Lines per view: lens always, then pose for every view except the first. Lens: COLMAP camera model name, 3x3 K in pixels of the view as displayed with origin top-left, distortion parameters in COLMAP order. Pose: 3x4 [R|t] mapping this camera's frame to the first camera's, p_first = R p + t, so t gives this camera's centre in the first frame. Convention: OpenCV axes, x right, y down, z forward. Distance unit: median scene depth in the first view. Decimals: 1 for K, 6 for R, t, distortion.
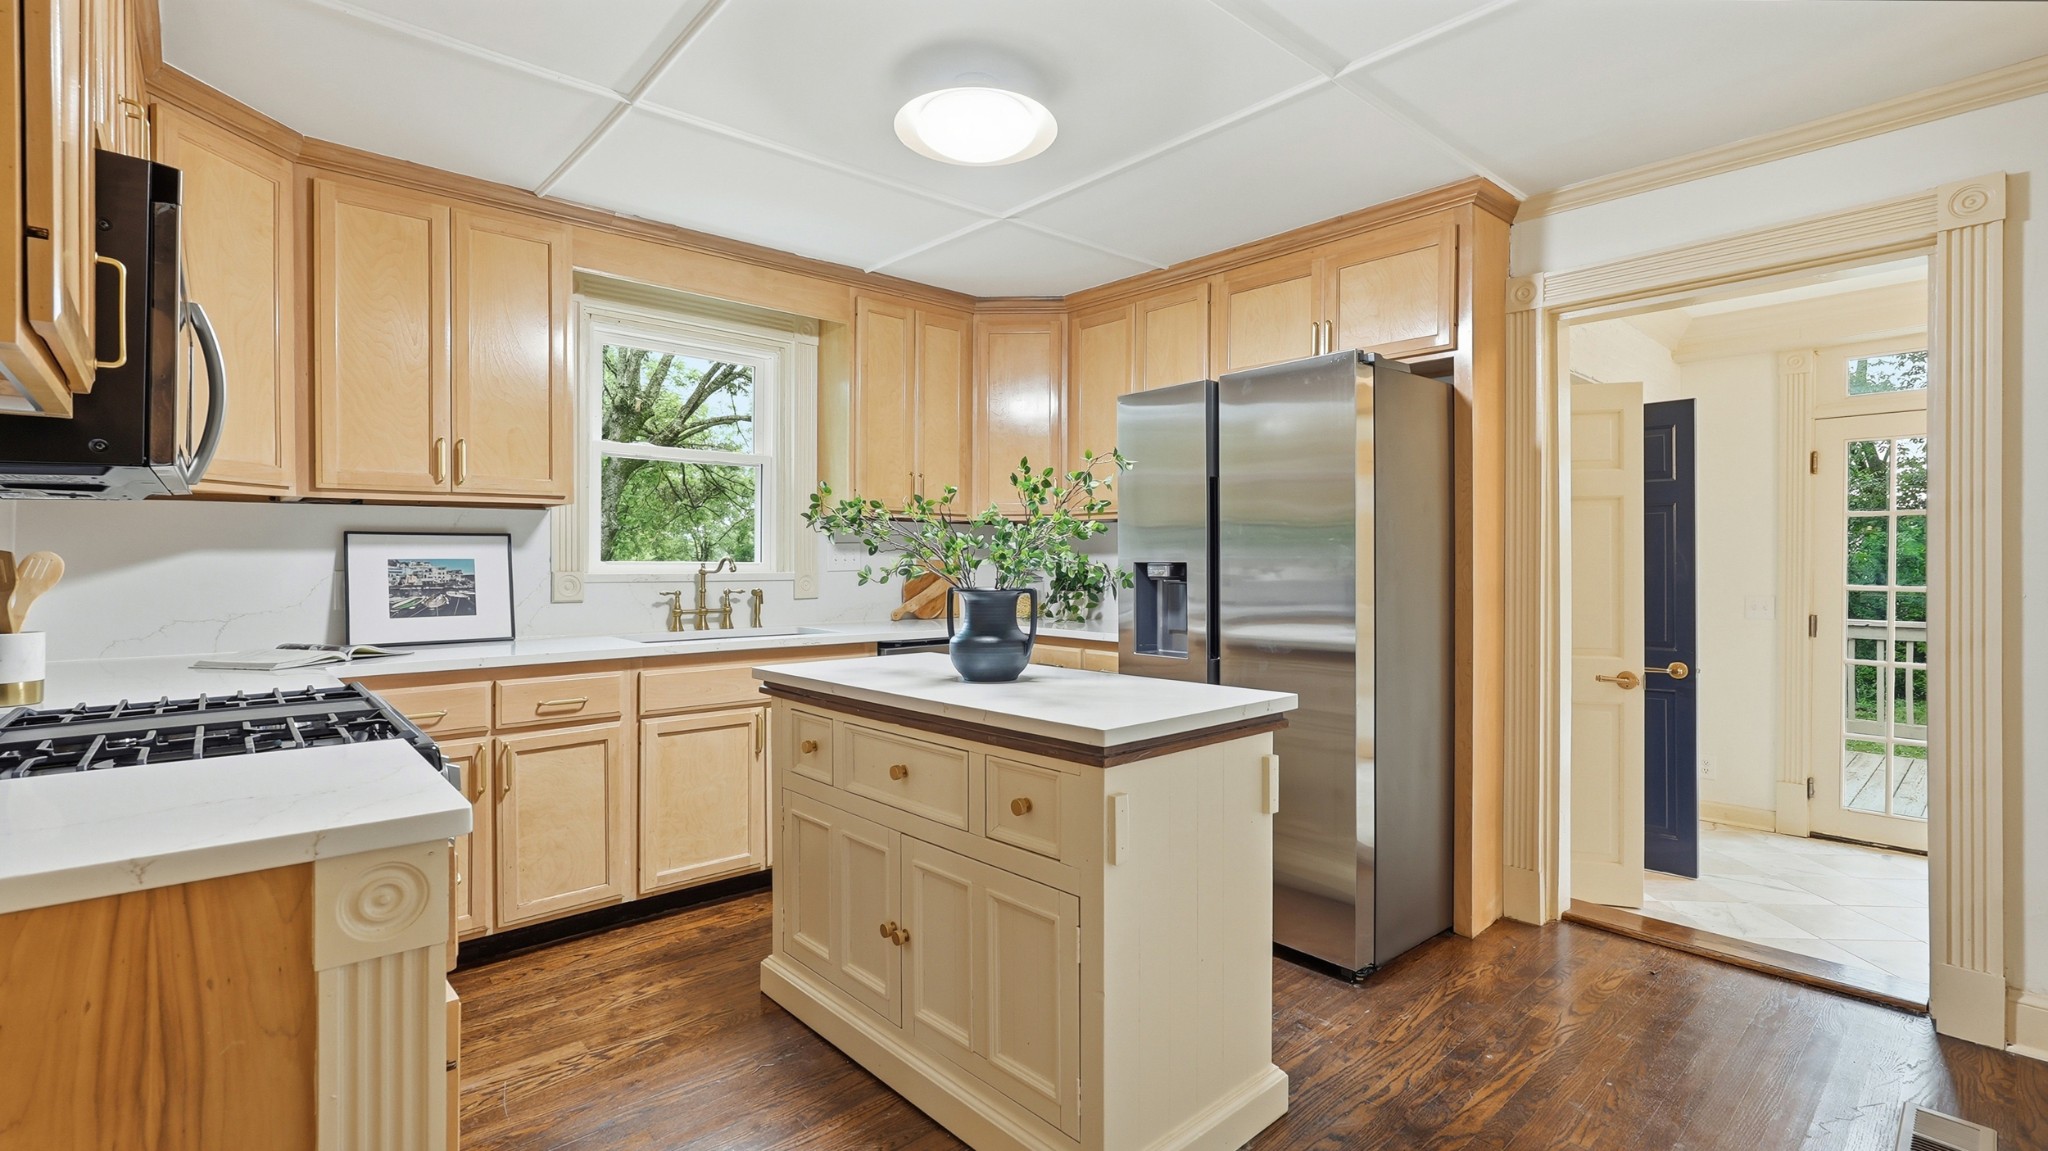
lens RADIAL K [[964.3, 0, 1016.9], [0, 964.3, 563.7], [0, 0, 1]] dist [-0.006595, 0.003967]
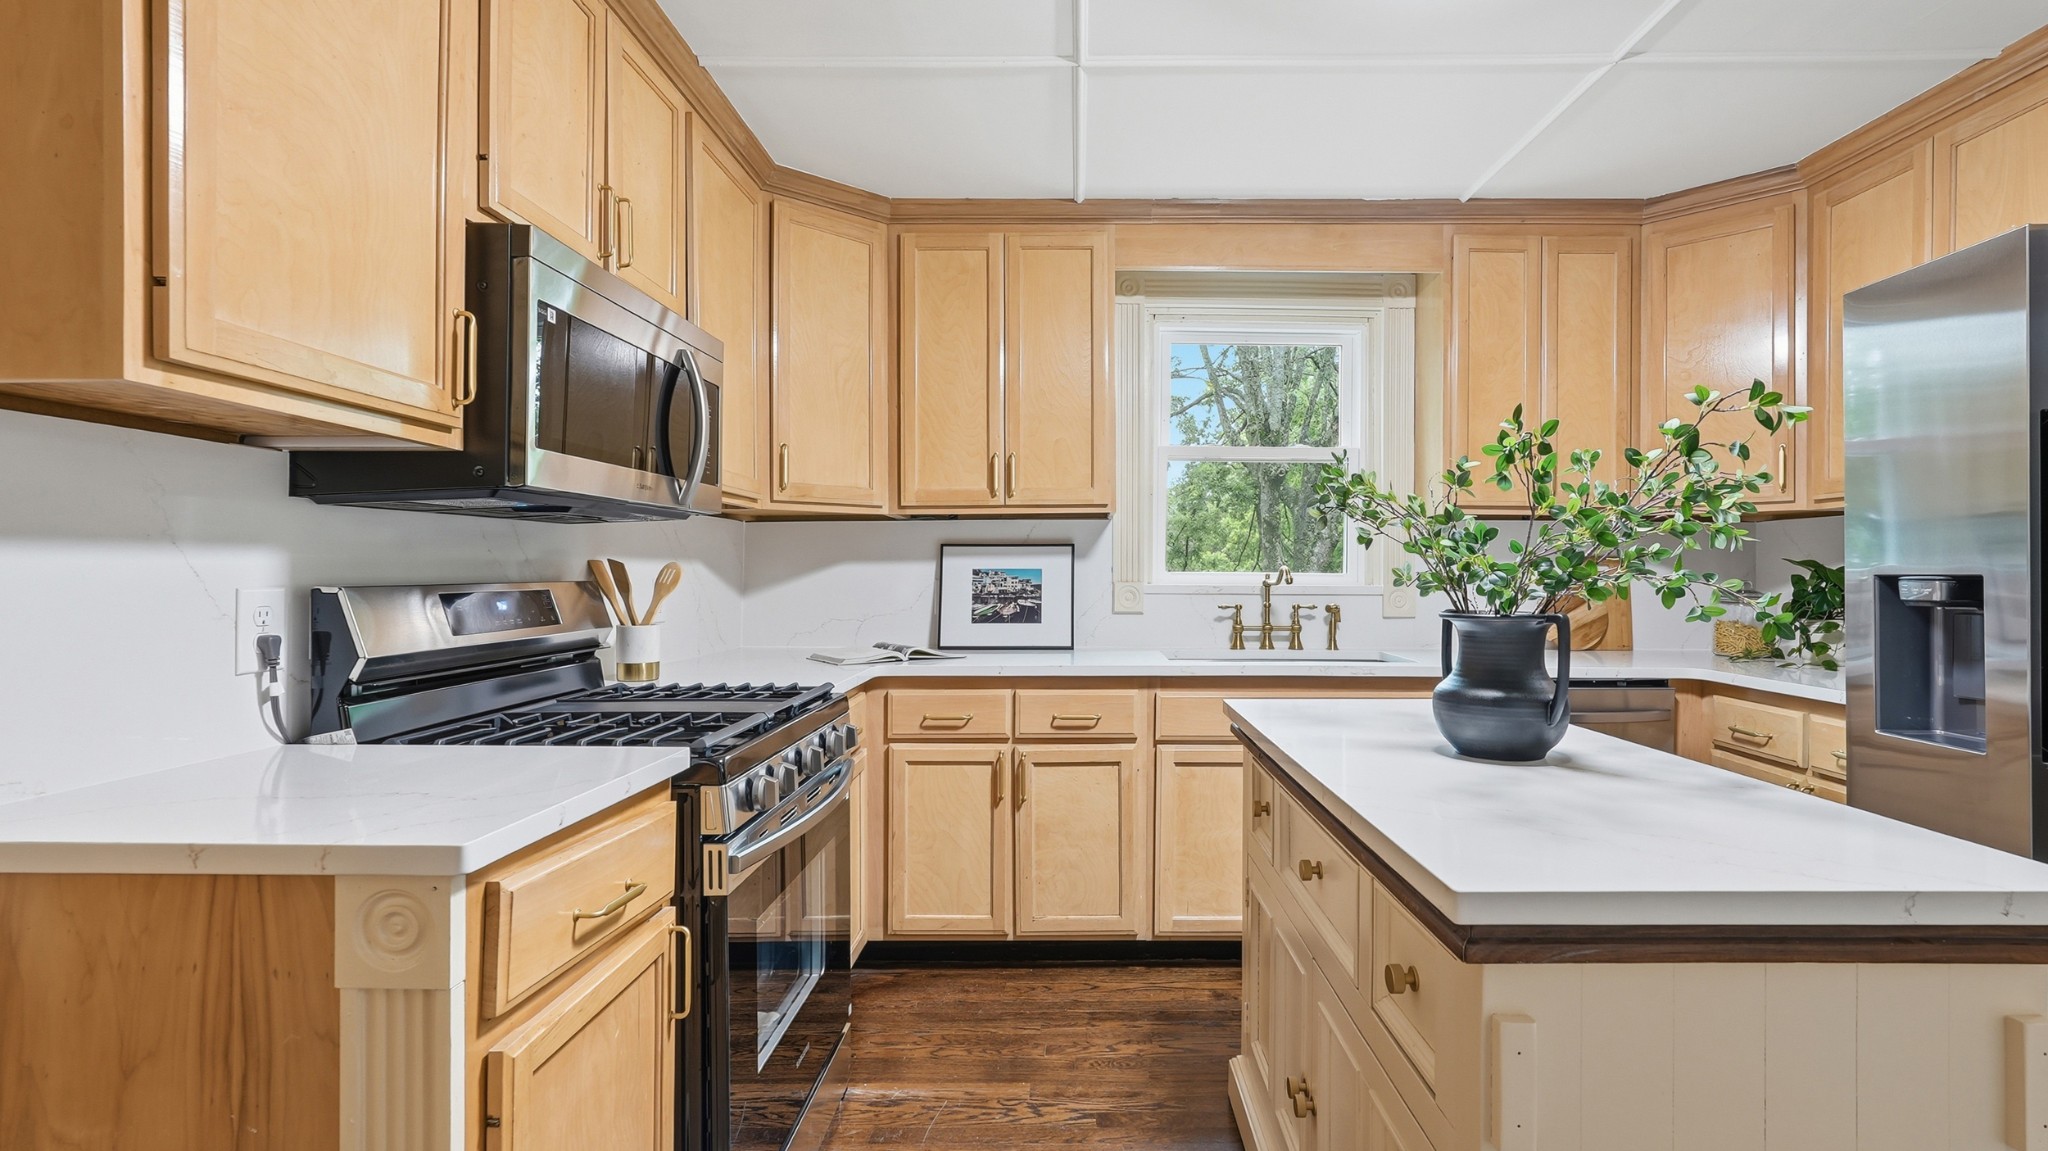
lens RADIAL K [[964.3, 0, 1063.1], [0, 964.3, 570.0], [0, 0, 1]] dist [-0.006595, 0.003967]
pose [[0.739029, 0.000767, -0.673673, 0.160342], [-0.004514, 0.999983, -0.003814, -0.000013], [0.673659, 0.005859, 0.739020, 0.260637]]
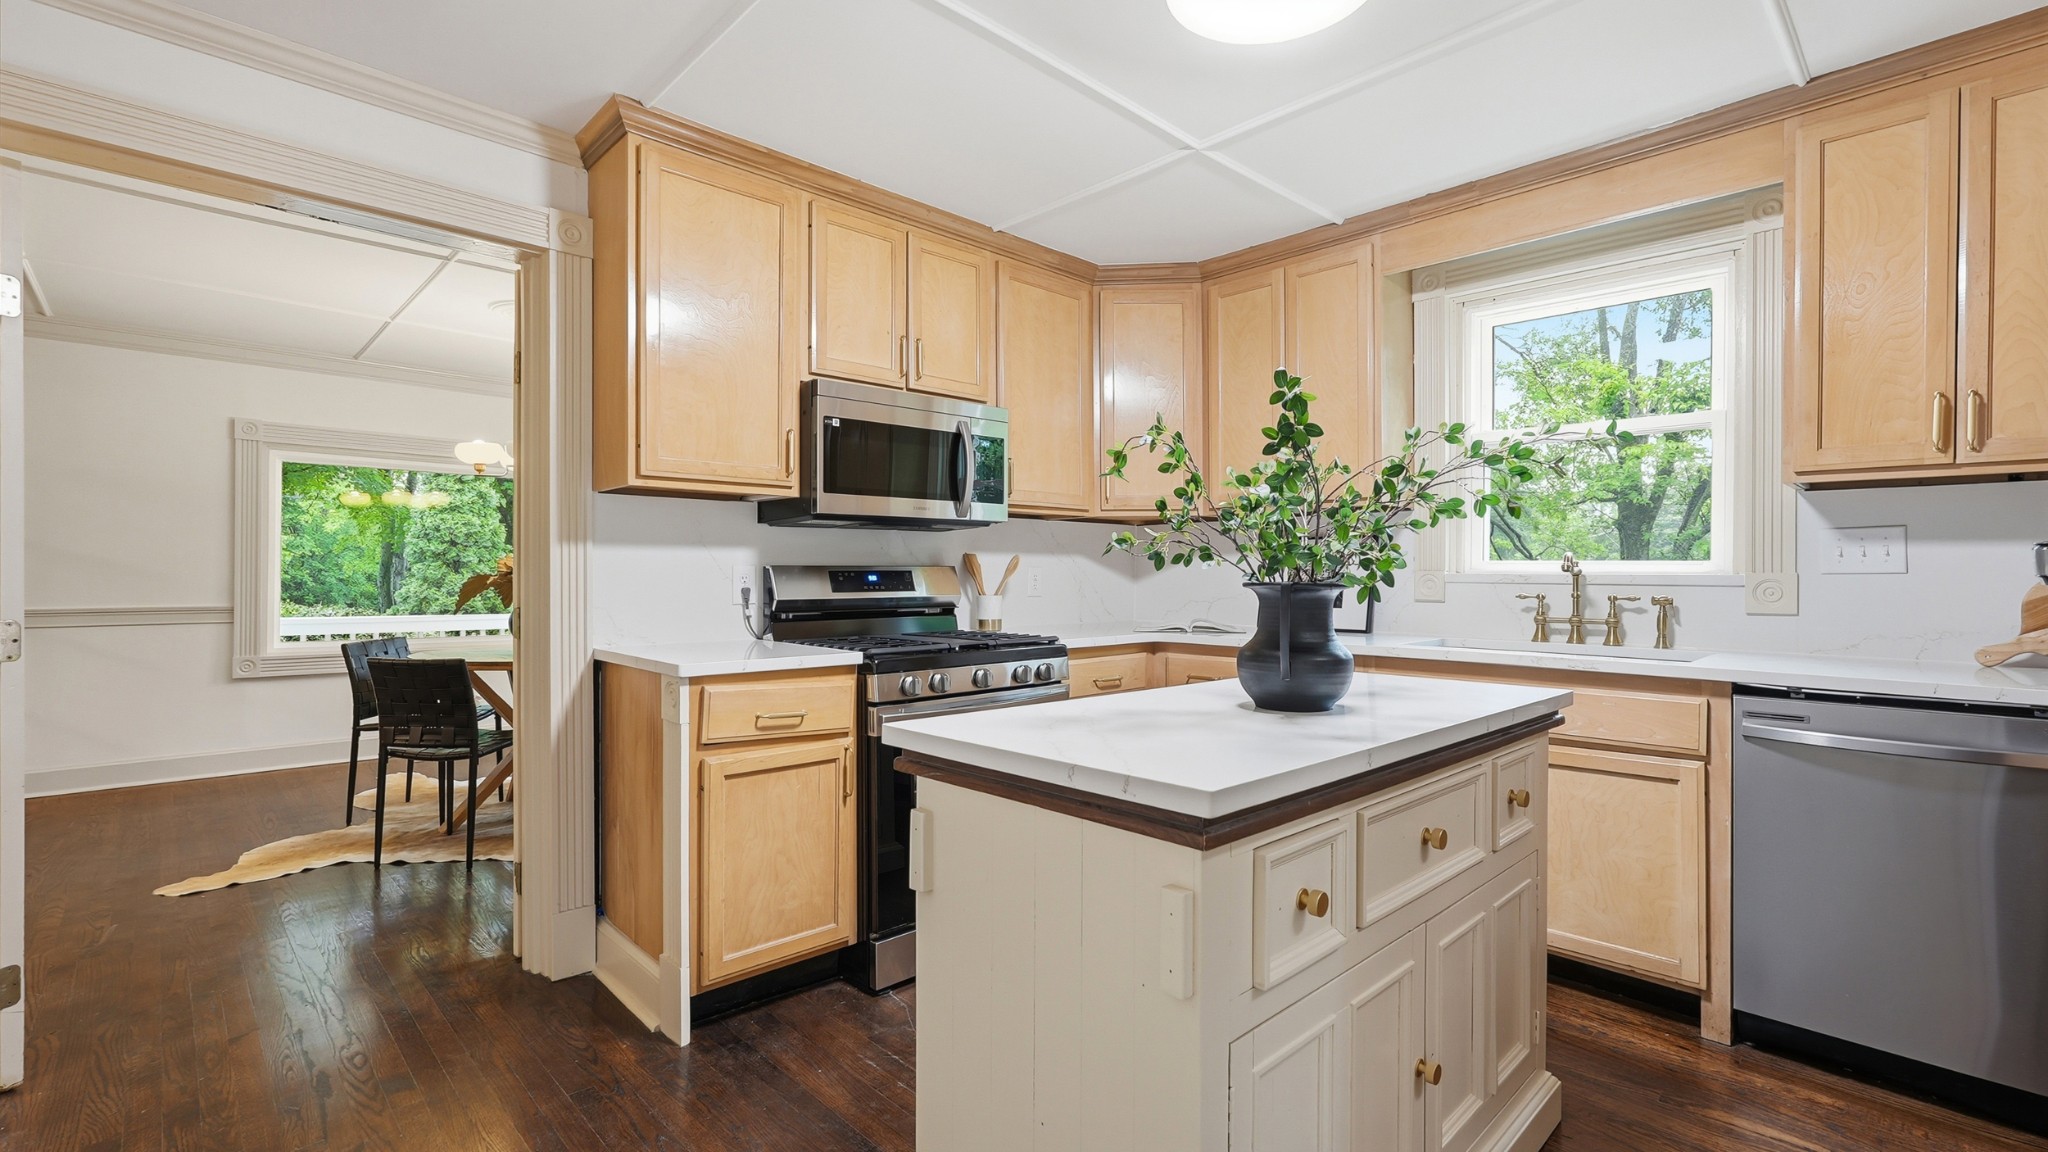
lens RADIAL K [[898.2, 0, 979.3], [0, 898.2, 571.3], [0, 0, 1]] dist [-0.002417, 0.000278]
pose [[0.004787, -0.000245, -0.999989, 0.516141], [-0.006418, 0.999979, -0.000276, 0.013435], [0.999968, 0.006419, 0.004786, 0.592316]]
